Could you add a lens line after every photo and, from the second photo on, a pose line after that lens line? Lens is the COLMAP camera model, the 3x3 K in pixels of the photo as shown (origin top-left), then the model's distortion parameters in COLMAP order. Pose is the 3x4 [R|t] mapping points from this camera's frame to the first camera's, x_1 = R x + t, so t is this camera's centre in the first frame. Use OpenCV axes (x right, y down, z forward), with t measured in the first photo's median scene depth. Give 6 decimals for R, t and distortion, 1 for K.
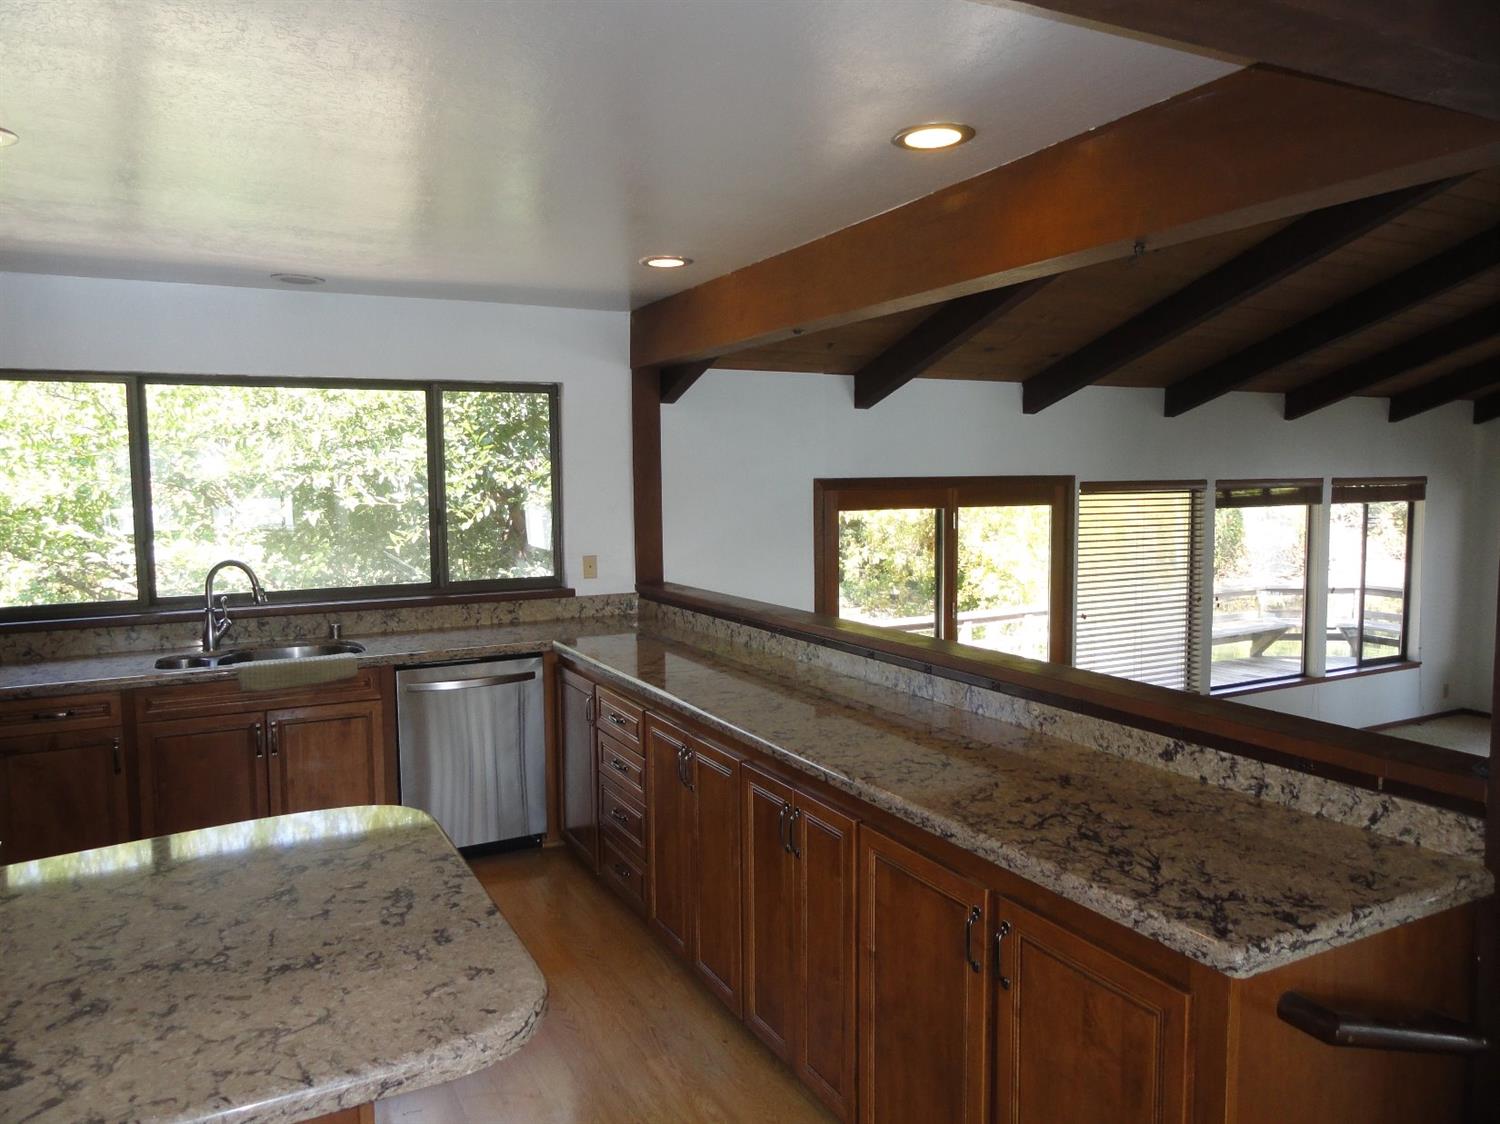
lens RADIAL K [[1048.1, 0, 741.9], [0, 1048.1, 557.9], [0, 0, 1]] dist [-0.001409, 0.003963]
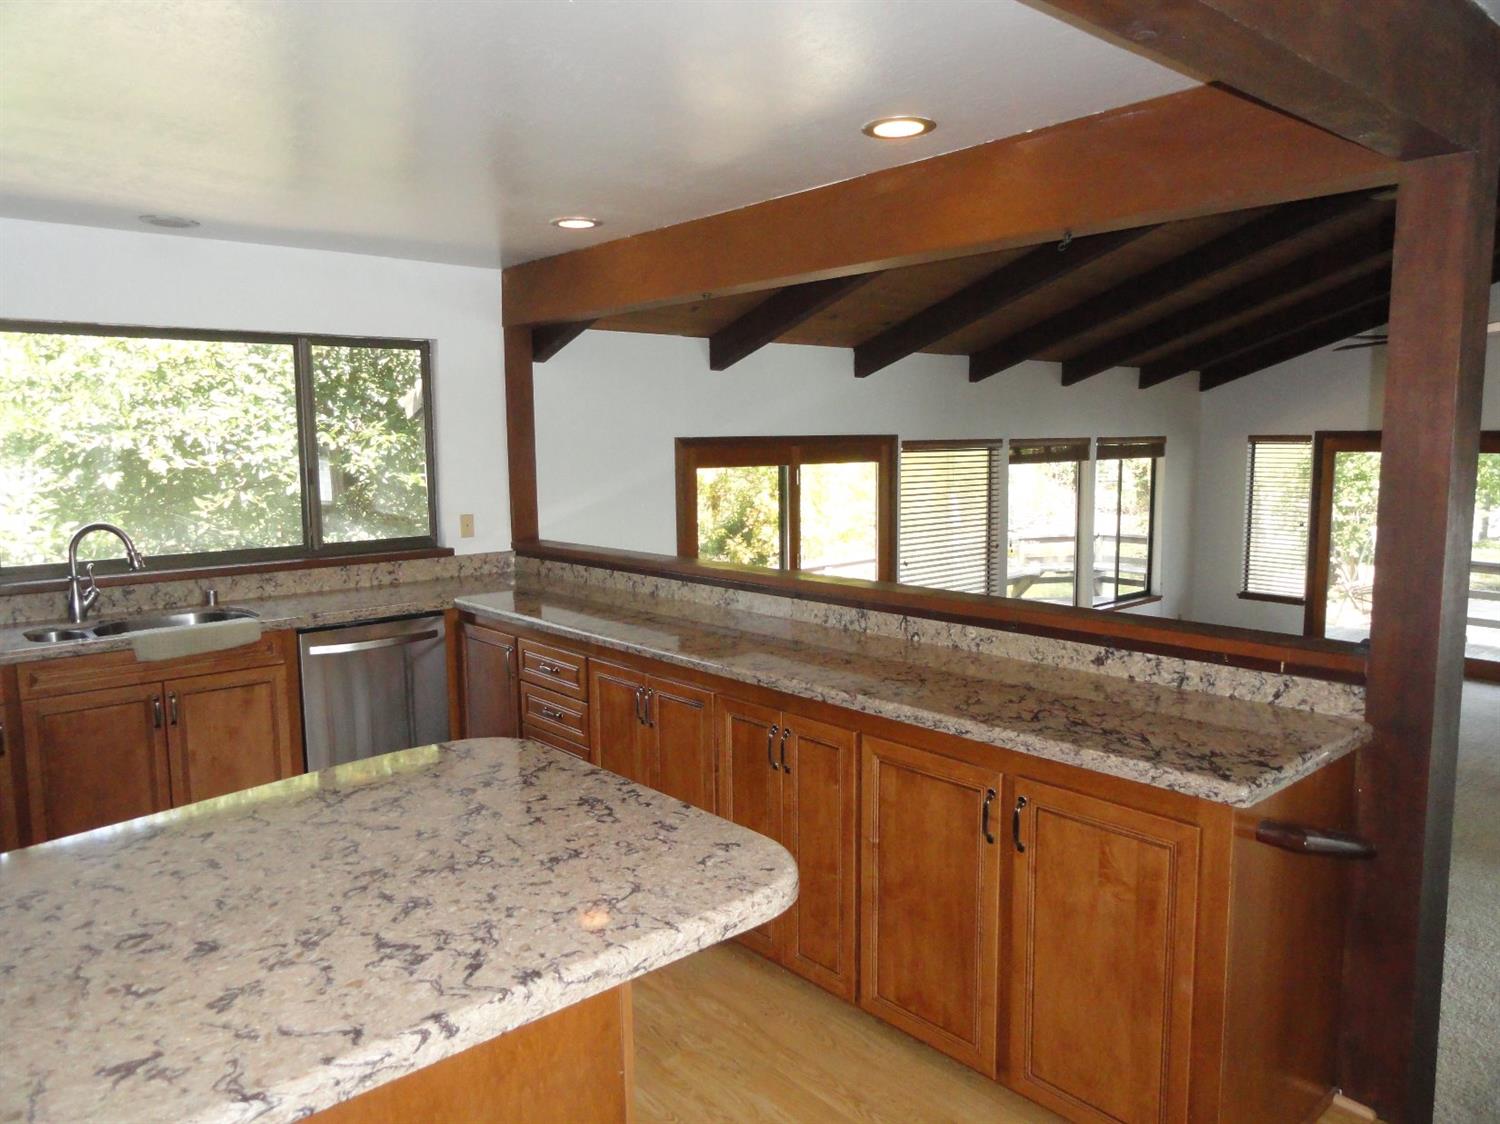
lens RADIAL K [[1048.1, 0, 745.3], [0, 1048.1, 558.5], [0, 0, 1]] dist [-0.001409, 0.003963]
pose [[0.970817, -0.028571, 0.238112, -0.148423], [0.020239, 0.999097, 0.037365, 0.008985], [-0.238964, -0.031455, 0.970519, -0.039299]]
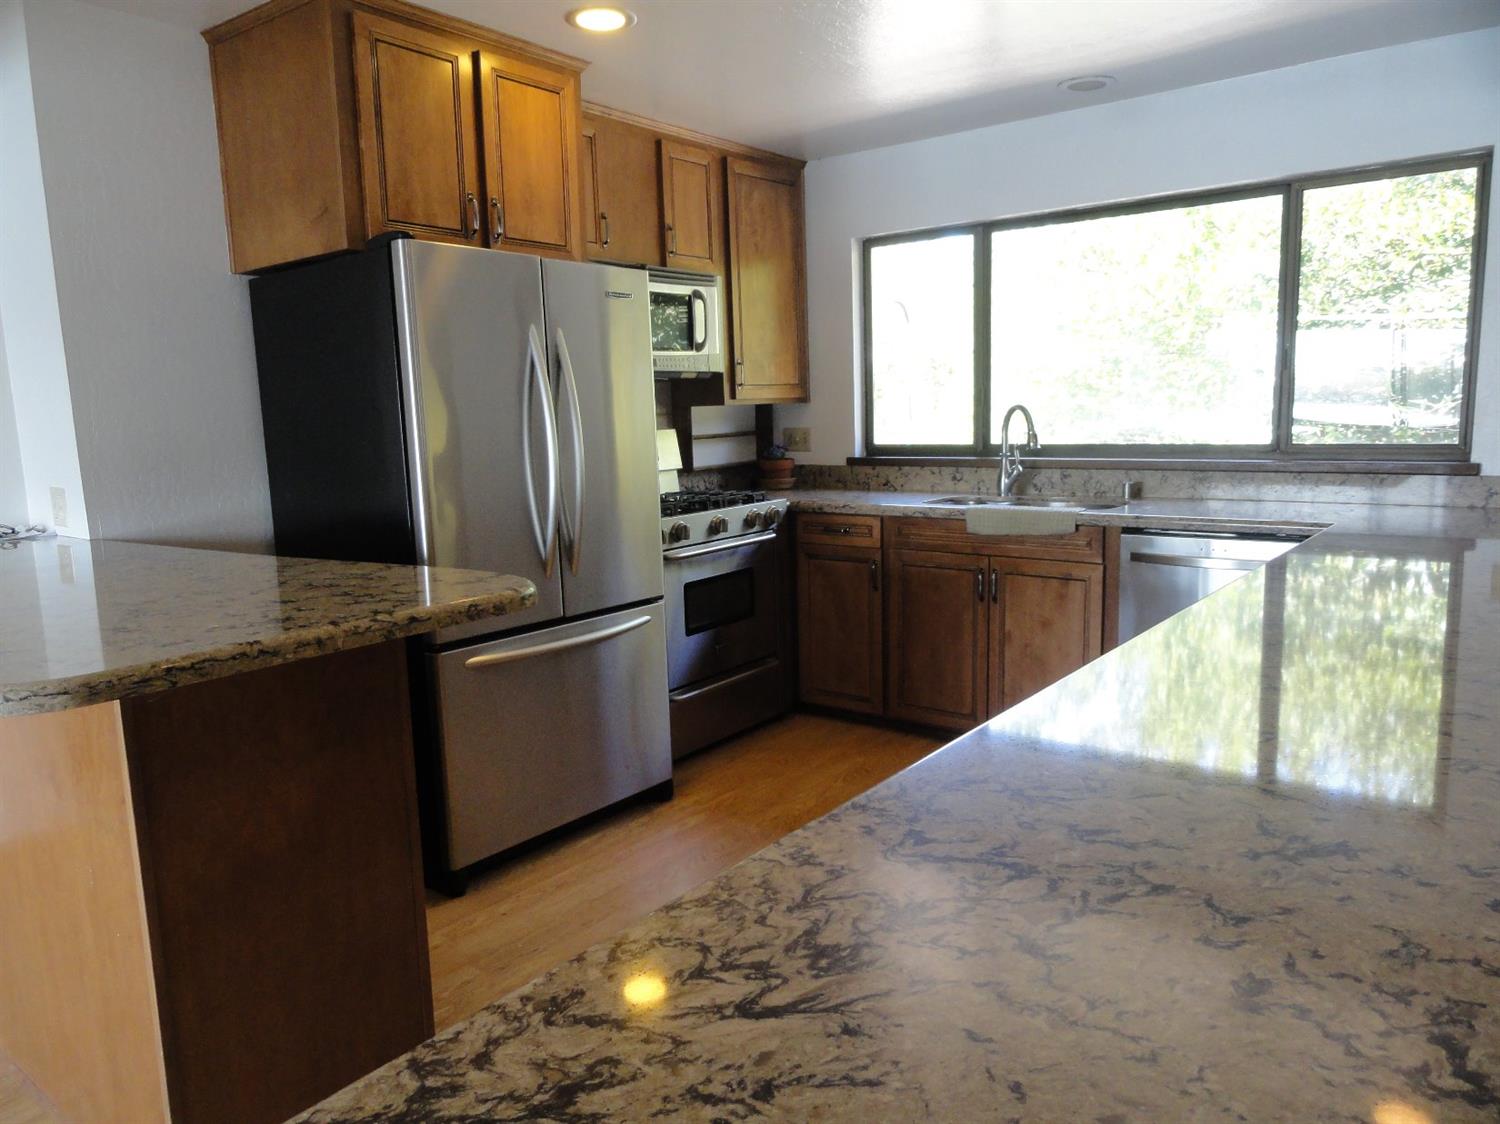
lens RADIAL K [[1048.1, 0, 749.5], [0, 1048.1, 561.2], [0, 0, 1]] dist [-0.001409, 0.003963]
pose [[0.425205, 0.132850, -0.895294, 0.287416], [-0.050892, 0.991114, 0.122898, 0.038280], [0.903665, -0.006694, 0.428188, 0.343897]]
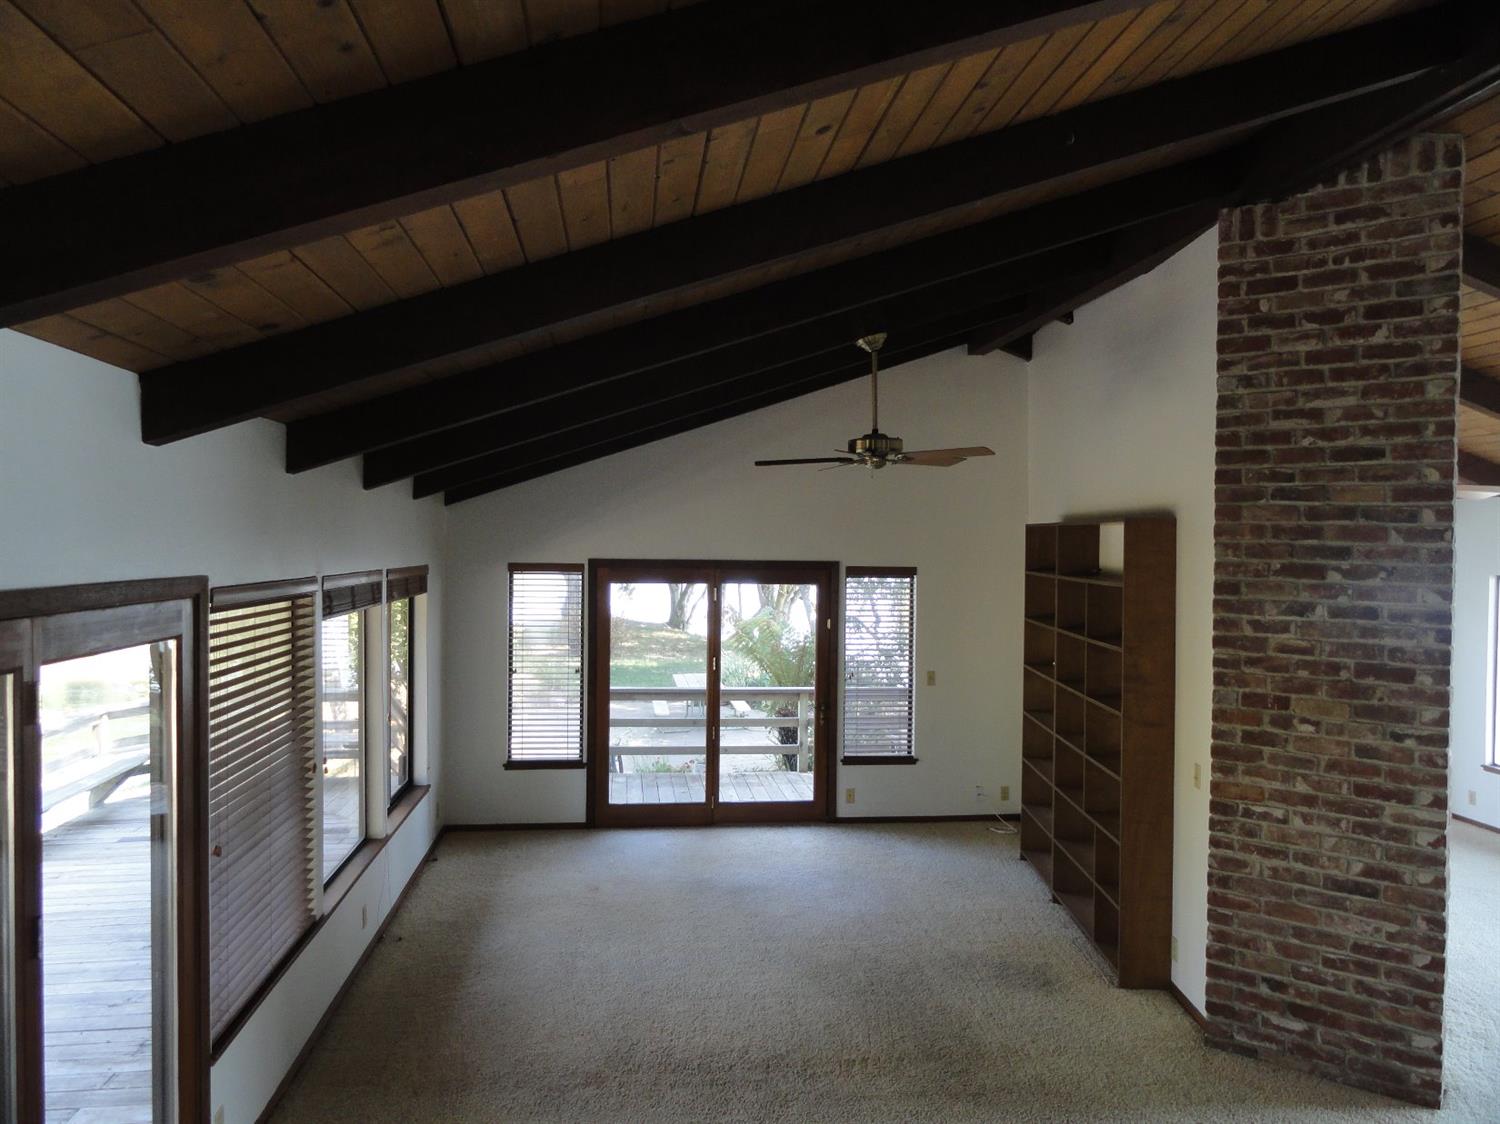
lens RADIAL K [[1048.1, 0, 748.9], [0, 1048.1, 563.2], [0, 0, 1]] dist [-0.001409, 0.003963]
pose [[0.343674, -0.007458, 0.939059, -0.095964], [0.066587, 0.997645, -0.016446, -0.088555], [-0.936725, 0.068182, 0.343361, 0.862532]]
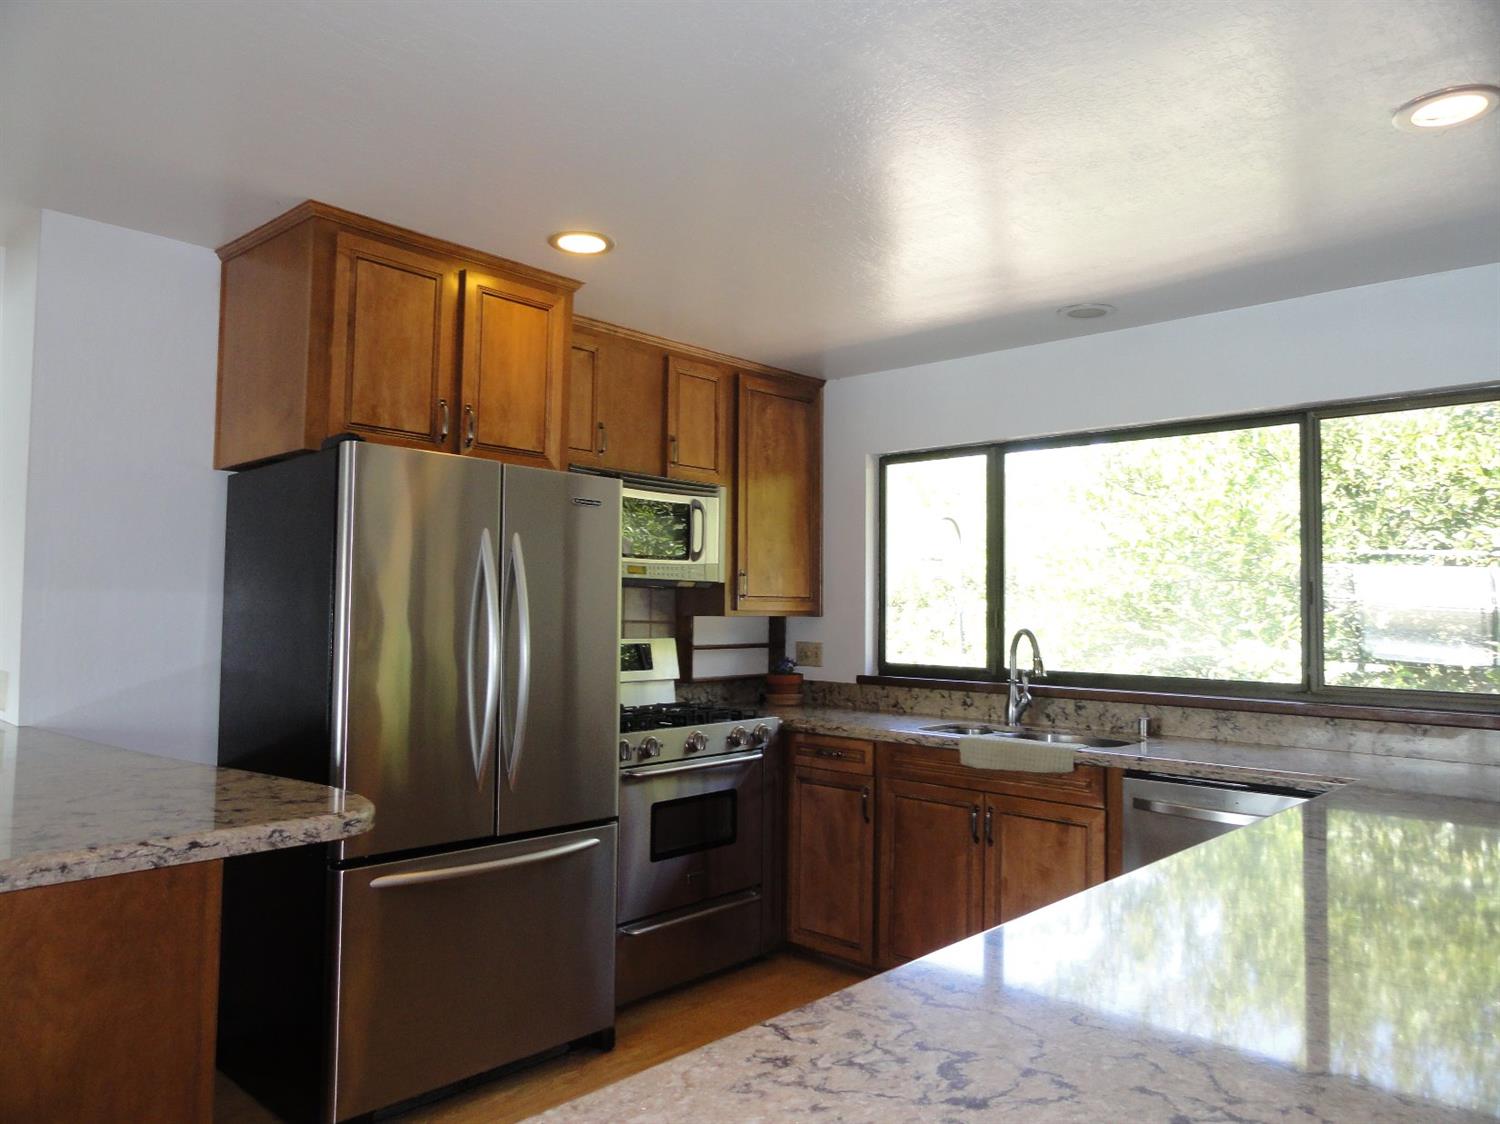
lens RADIAL K [[1048.1, 0, 748.9], [0, 1048.1, 560.8], [0, 0, 1]] dist [-0.001409, 0.003963]
pose [[0.343696, -0.029503, -0.938617, 0.282636], [-0.094785, 0.993312, -0.065930, 0.025650], [0.934285, 0.111627, 0.338601, 0.440888]]
